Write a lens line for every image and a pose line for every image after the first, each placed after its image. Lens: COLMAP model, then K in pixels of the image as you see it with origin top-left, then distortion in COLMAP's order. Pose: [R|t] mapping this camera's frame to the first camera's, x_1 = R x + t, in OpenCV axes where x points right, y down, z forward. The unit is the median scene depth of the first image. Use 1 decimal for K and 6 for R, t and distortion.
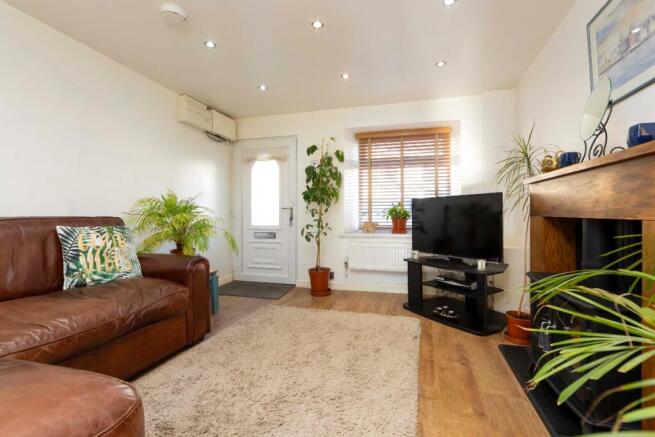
lens RADIAL K [[277.6, 0, 352.1], [0, 277.6, 214.6], [0, 0, 1]] dist [-0.001275, -0.000136]
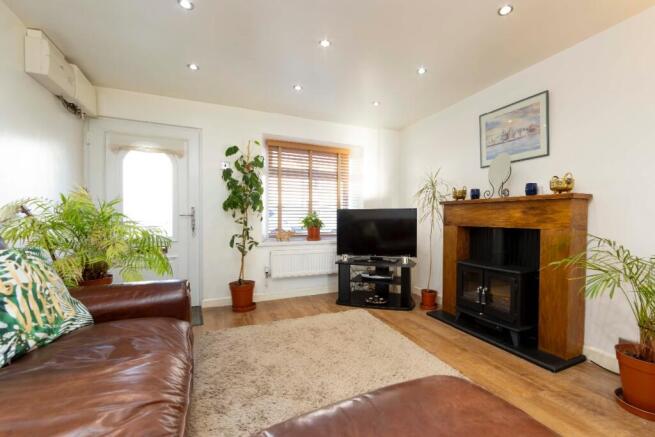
lens RADIAL K [[287.1, 0, 325.4], [0, 287.1, 222.4], [0, 0, 1]] dist [0.000107, -0.000270]
pose [[0.781688, -0.003106, 0.623662, -0.589448], [-0.005084, 0.999923, 0.011352, -0.017429], [-0.623649, -0.012044, 0.781612, 0.104764]]
